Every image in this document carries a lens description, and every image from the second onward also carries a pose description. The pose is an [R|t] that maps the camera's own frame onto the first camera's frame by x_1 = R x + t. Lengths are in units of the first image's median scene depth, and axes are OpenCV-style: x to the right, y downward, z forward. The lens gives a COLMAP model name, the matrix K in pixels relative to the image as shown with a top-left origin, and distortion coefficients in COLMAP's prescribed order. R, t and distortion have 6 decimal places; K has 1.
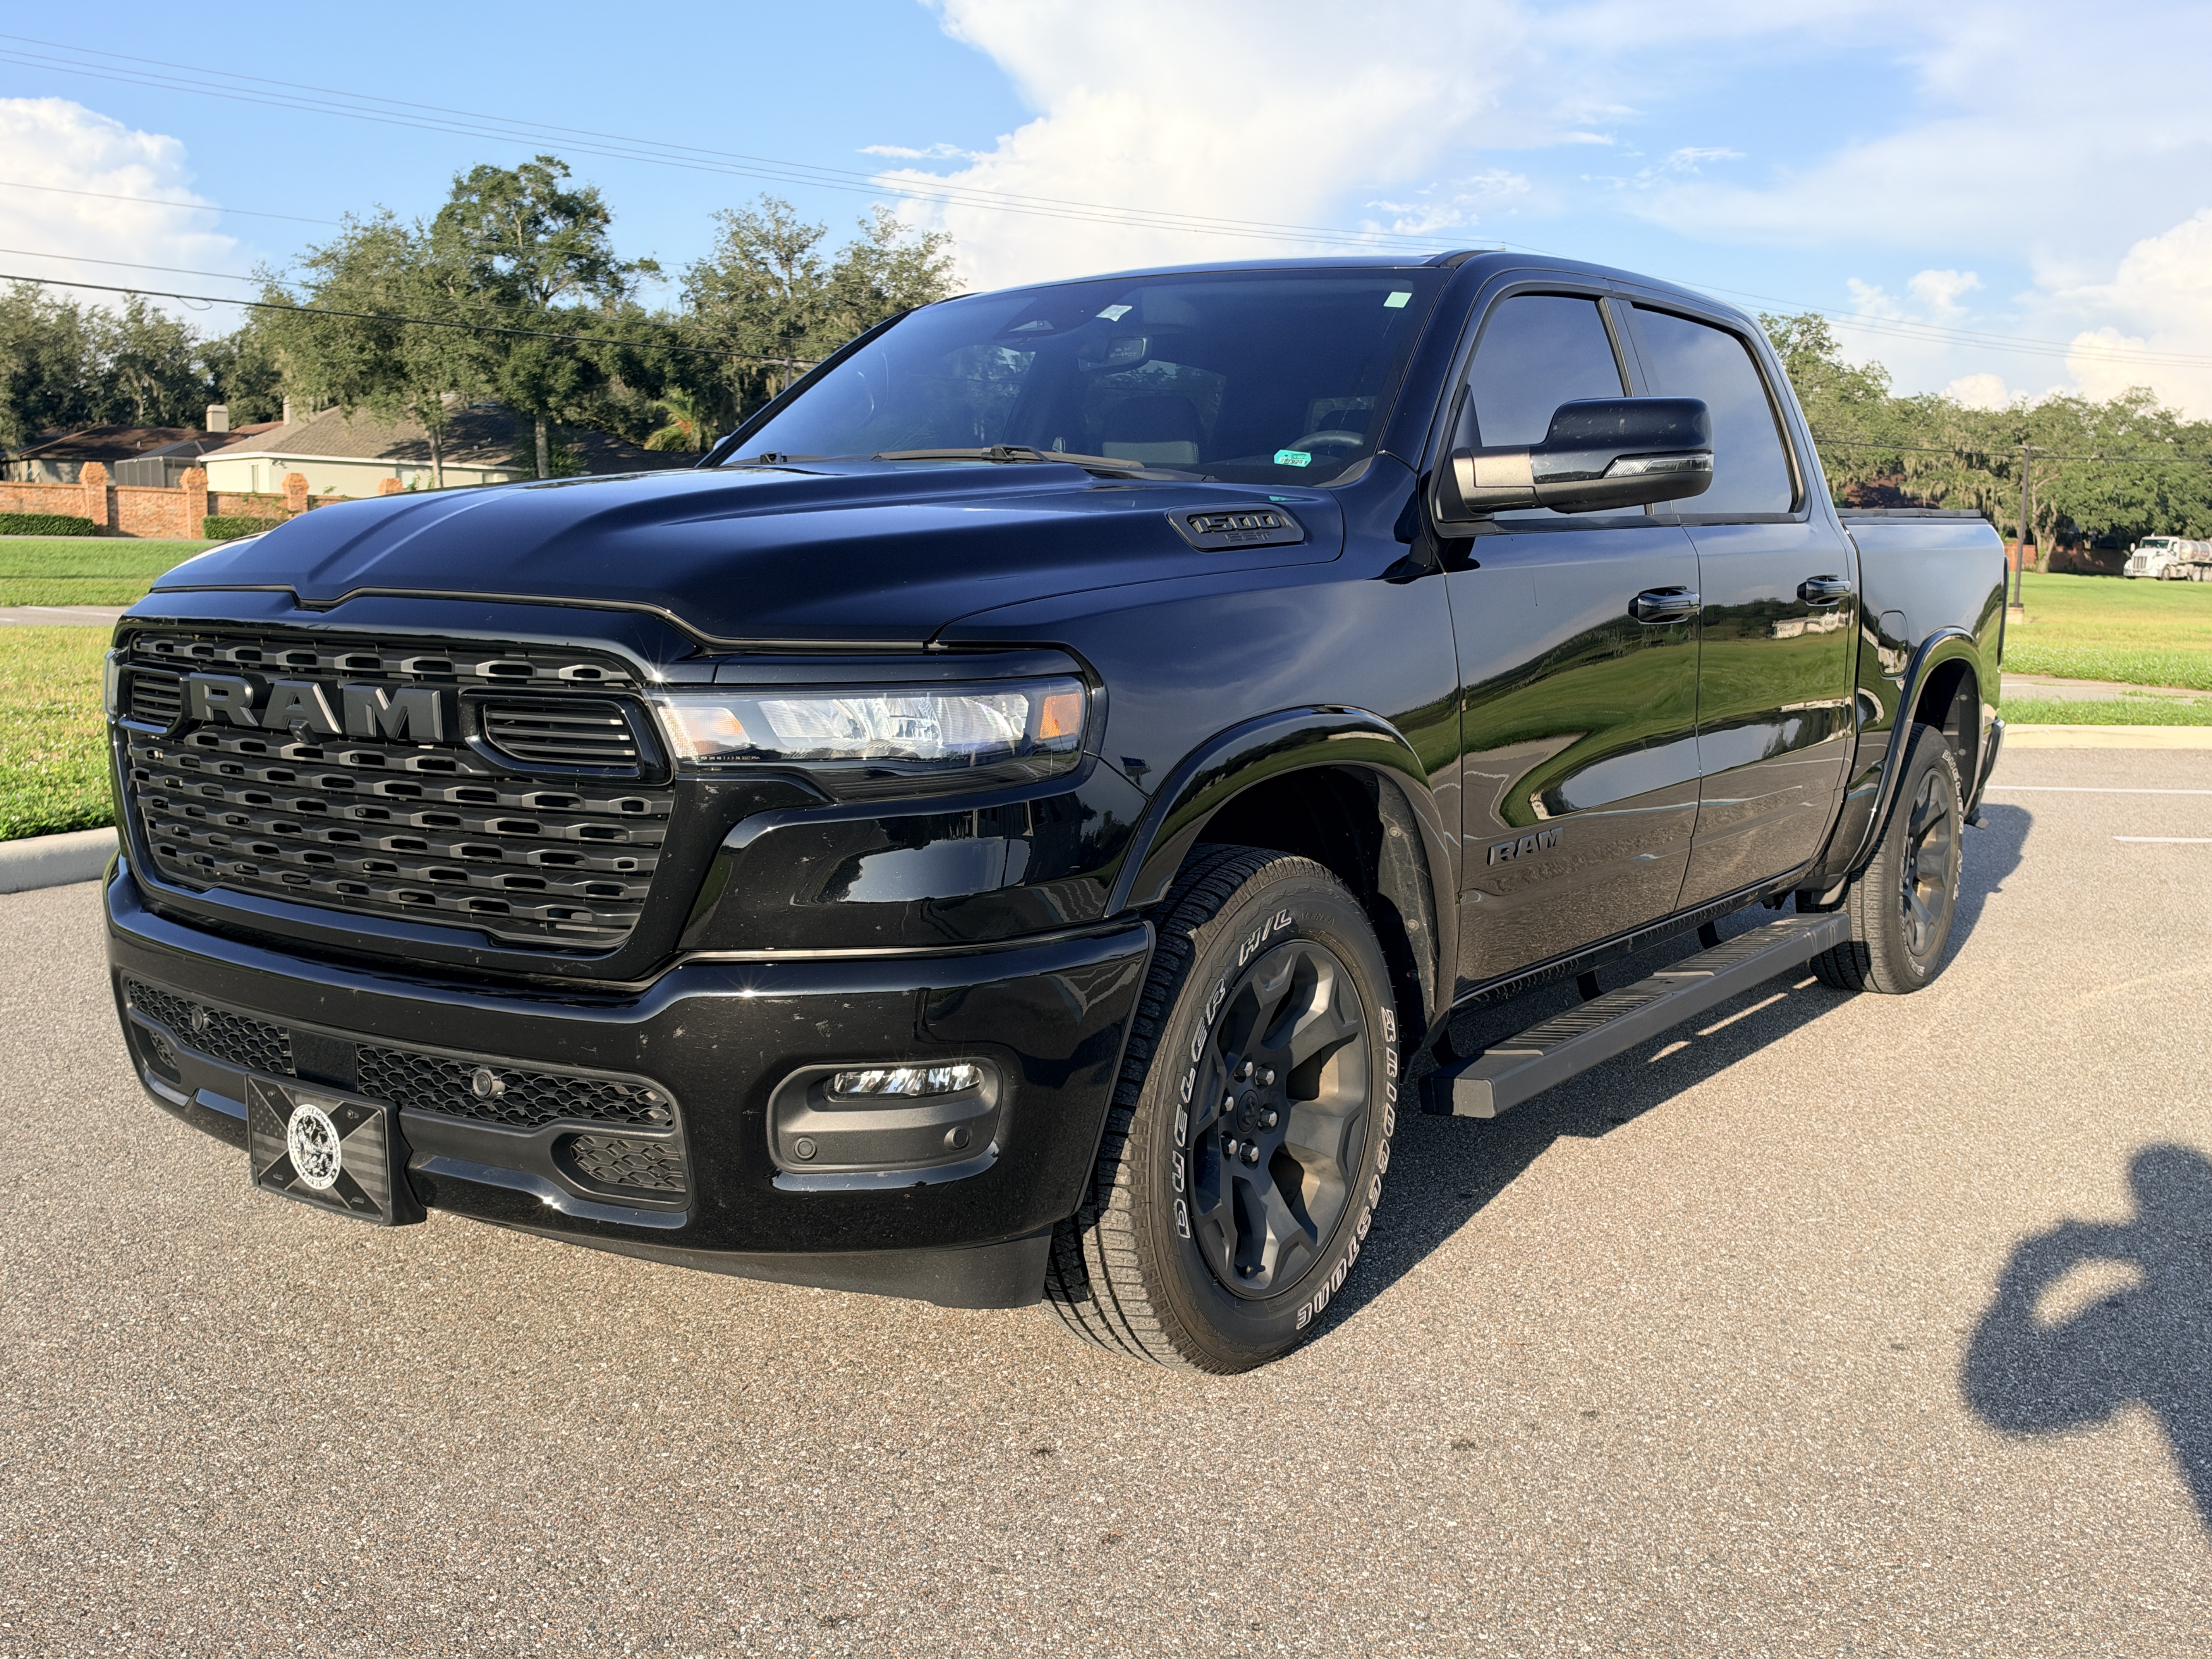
lens RADIAL K [[2049.6, 0, 1106.0], [0, 2049.6, 829.5], [0, 0, 1]] dist [0.182984, -0.370368]
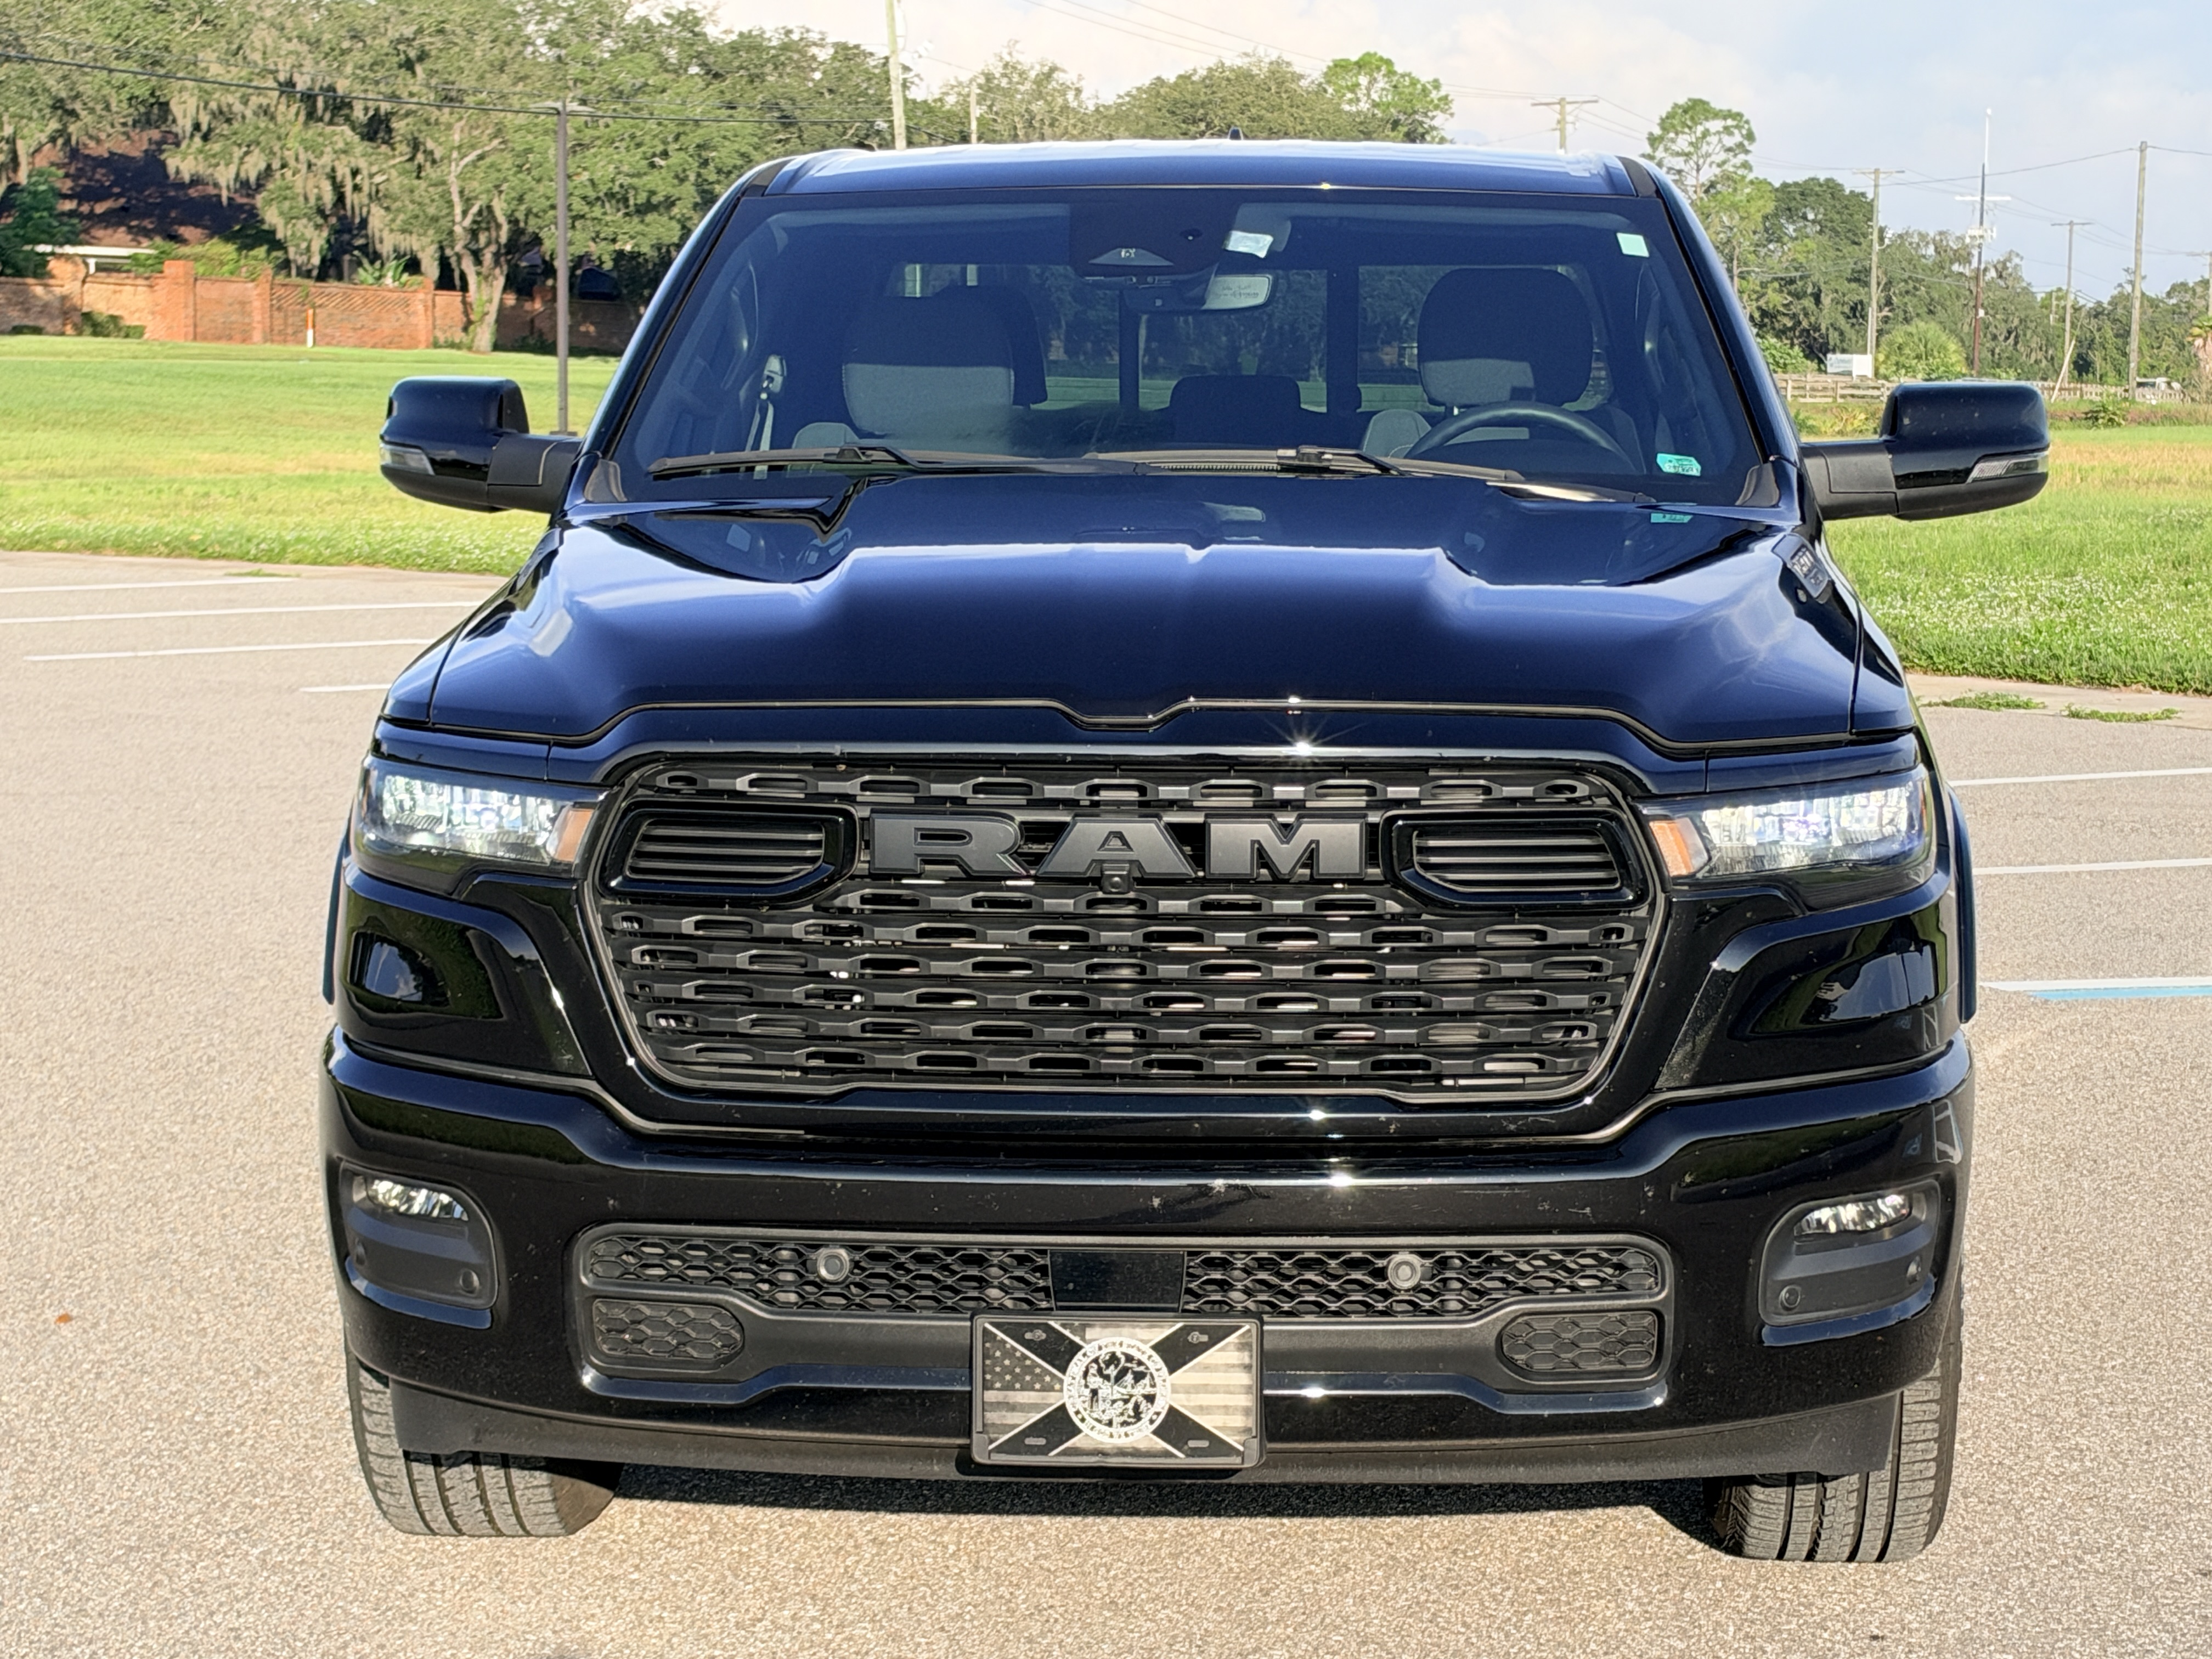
lens RADIAL K [[4937.9, 0, 1106.0], [0, 4937.9, 829.5], [0, 0, 1]] dist [0.094032, -0.322705]
pose [[0.852412, -0.058236, 0.519618, -1.068246], [0.071611, 0.997416, -0.005689, -0.042260], [-0.517944, 0.042060, 0.854380, -0.501689]]
